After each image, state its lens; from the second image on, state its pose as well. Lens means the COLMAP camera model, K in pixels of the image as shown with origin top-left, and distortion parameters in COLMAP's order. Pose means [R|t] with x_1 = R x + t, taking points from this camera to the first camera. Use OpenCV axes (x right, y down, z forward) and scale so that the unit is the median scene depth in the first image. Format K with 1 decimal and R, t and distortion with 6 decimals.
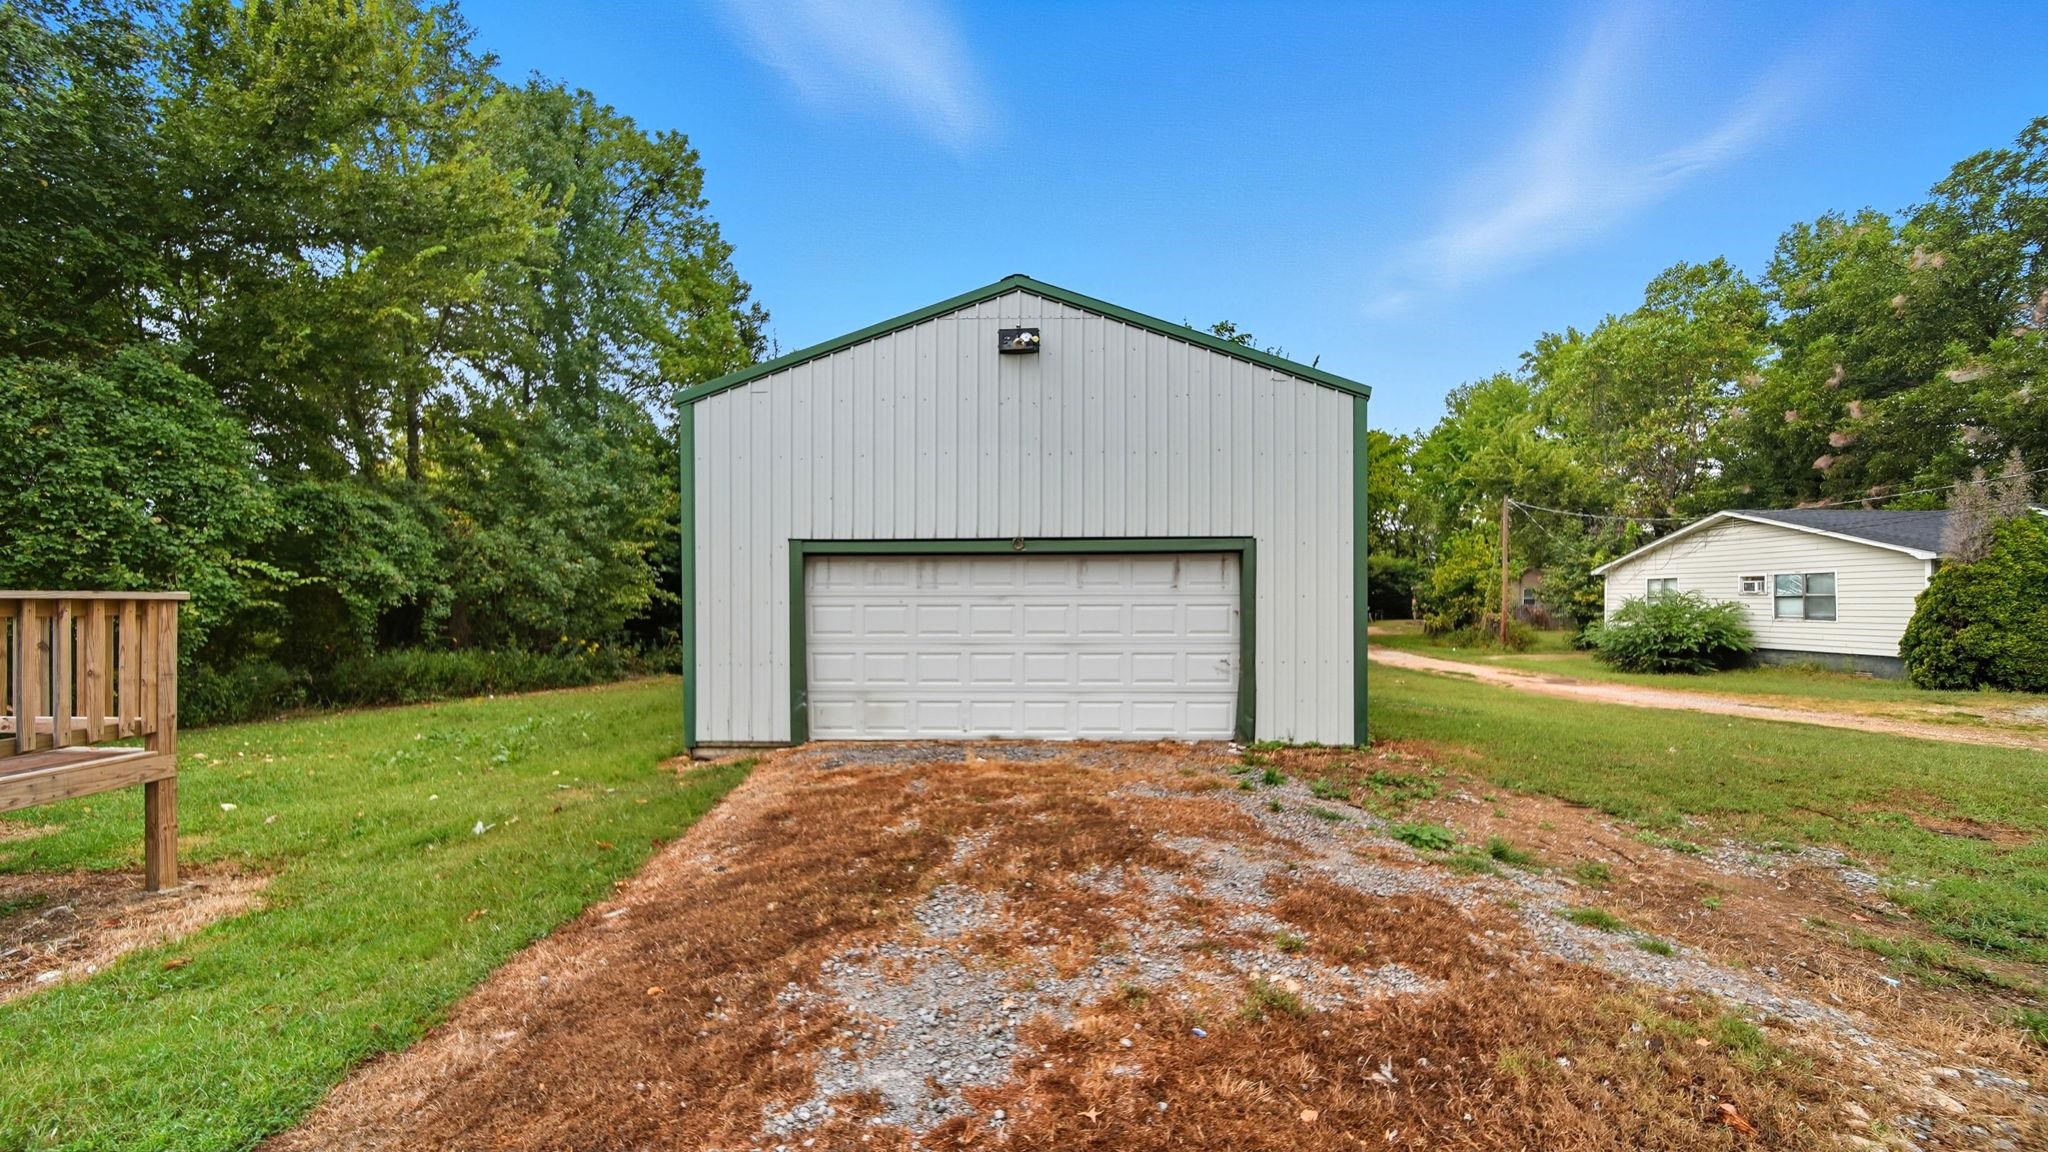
lens RADIAL K [[725.9, 0, 1019.1], [0, 725.9, 604.7], [0, 0, 1]] dist [-0.002830, -0.000562]
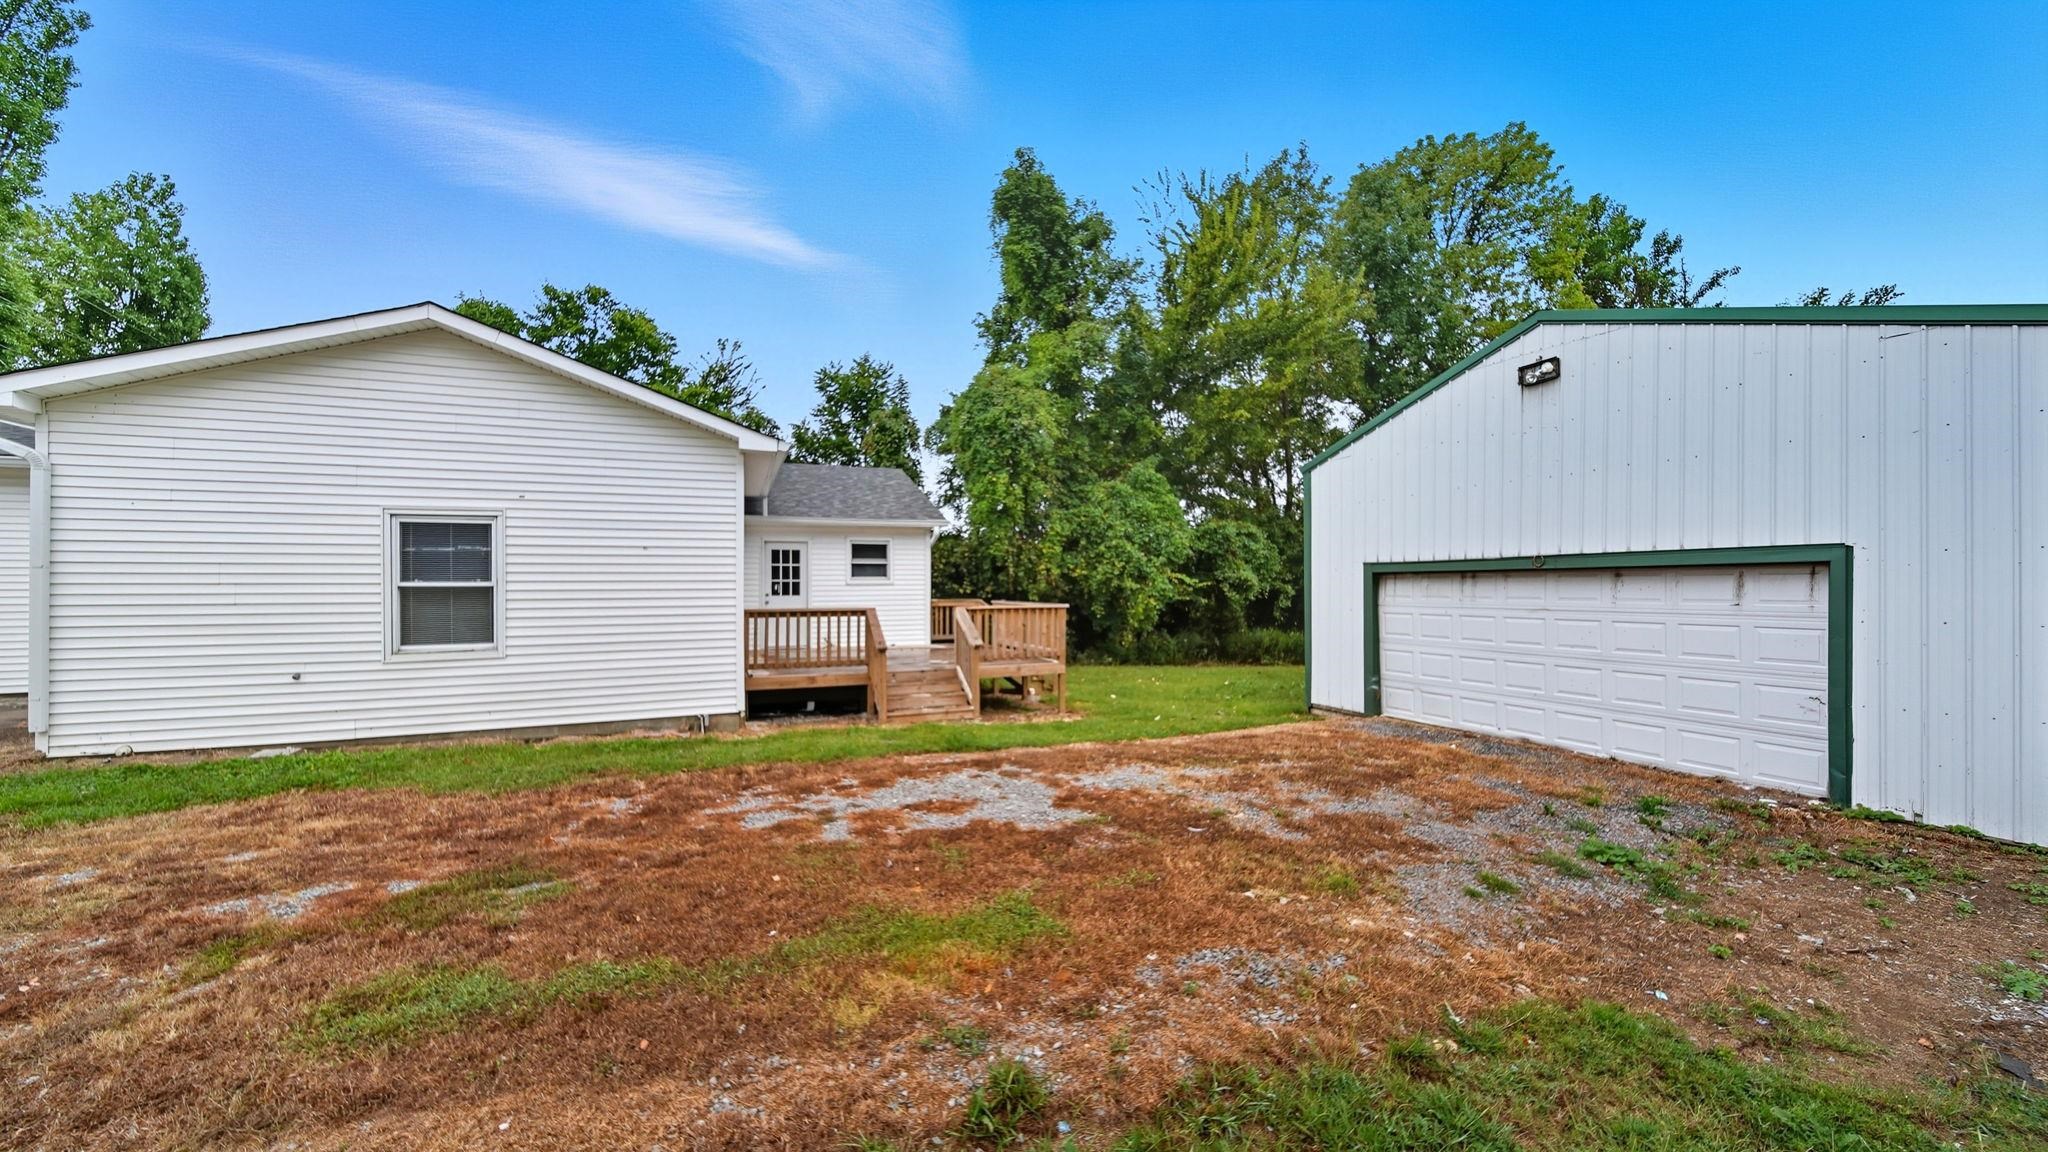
lens RADIAL K [[751.4, 0, 1004.9], [0, 751.4, 589.1], [0, 0, 1]] dist [-0.000140, -0.000239]
pose [[0.386598, 0.004772, -0.922236, 0.487216], [-0.002710, 0.999988, 0.004038, -0.031274], [0.922244, 0.000938, 0.386606, -0.104448]]
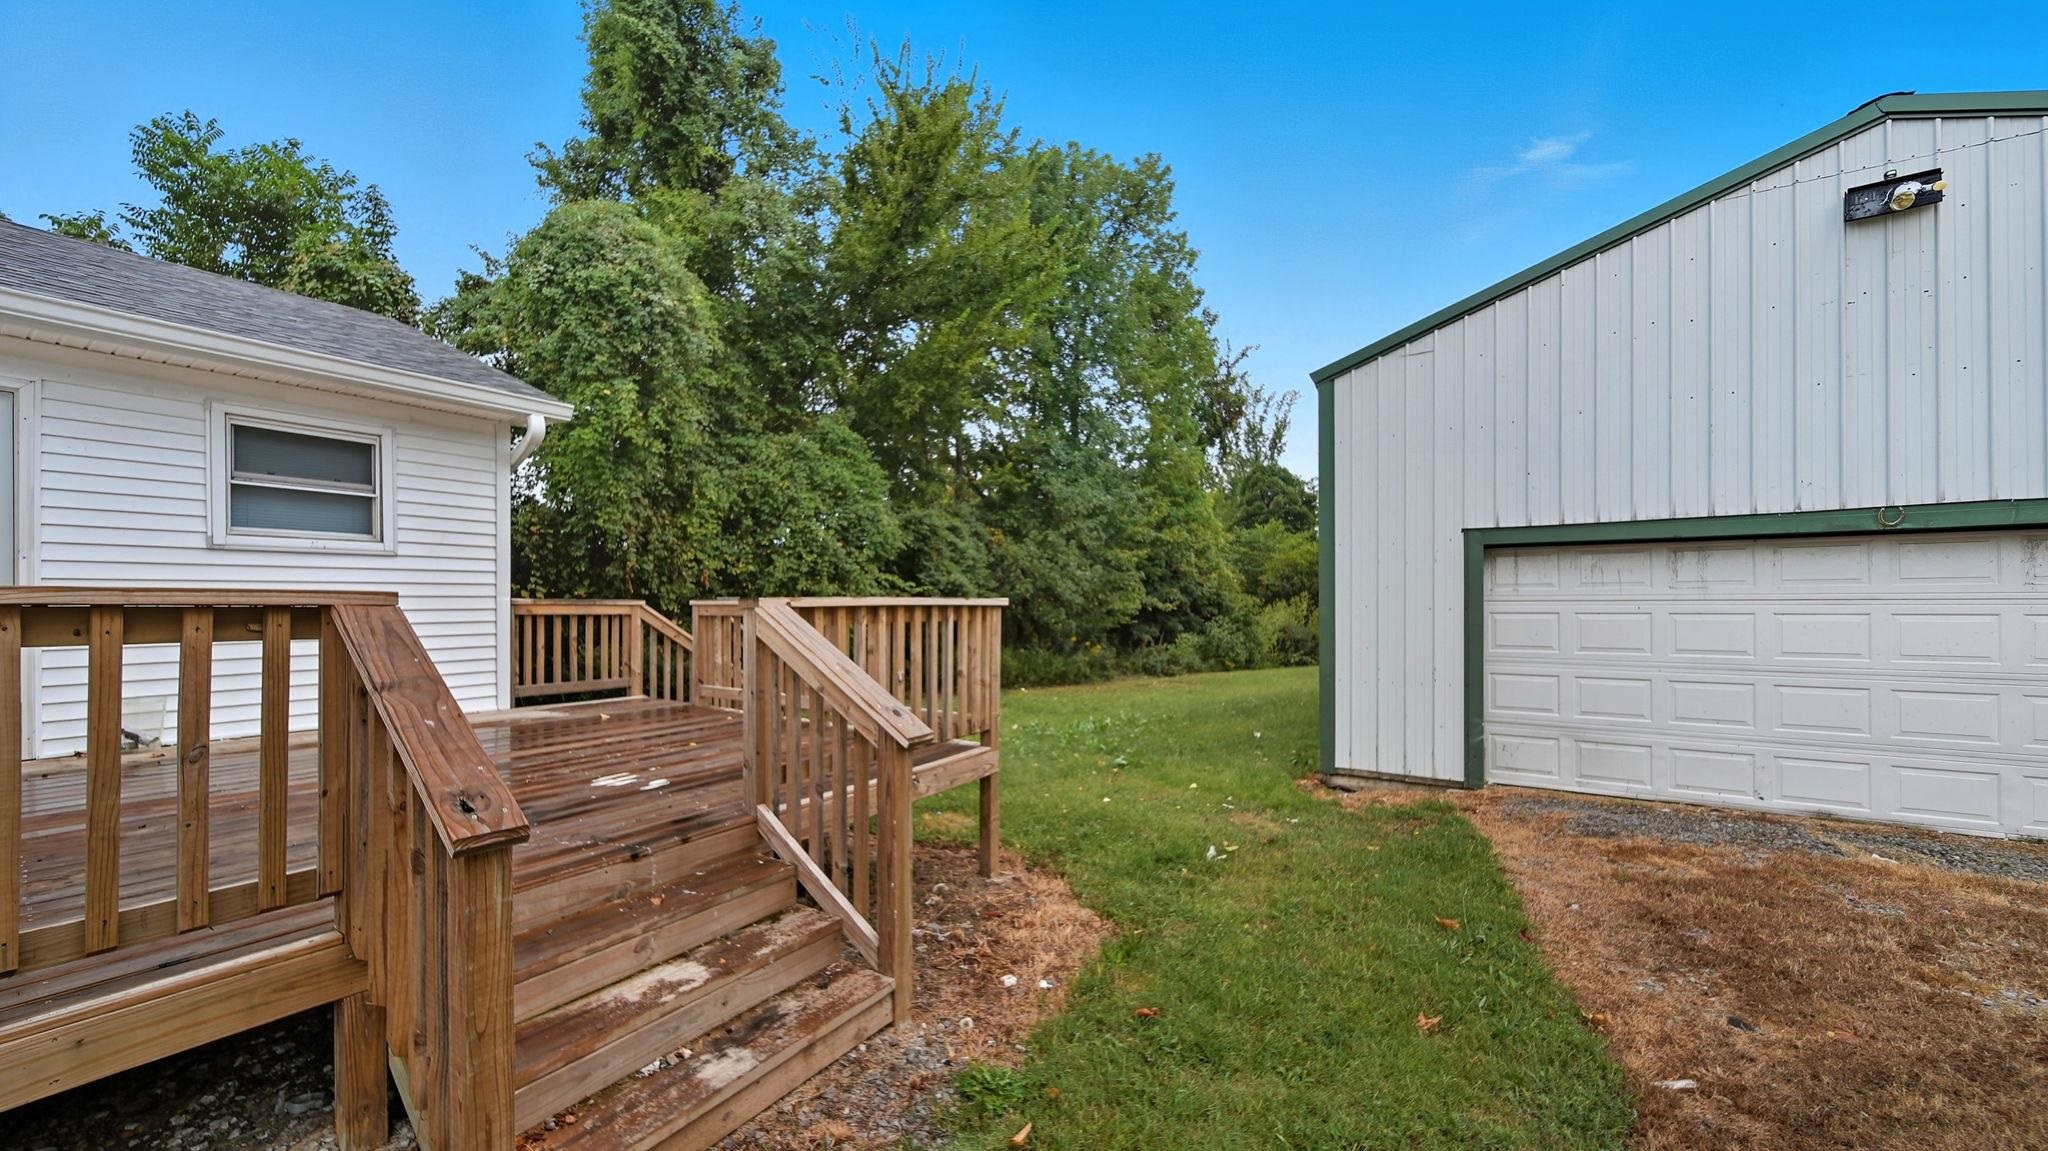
lens RADIAL K [[724.4, 0, 1009.0], [0, 724.4, 607.6], [0, 0, 1]] dist [0.000351, -0.002101]
pose [[0.846535, 0.001833, -0.532331, -0.216287], [-0.002853, 0.999995, -0.001094, -0.001197], [0.532326, 0.002445, 0.846536, 0.038405]]
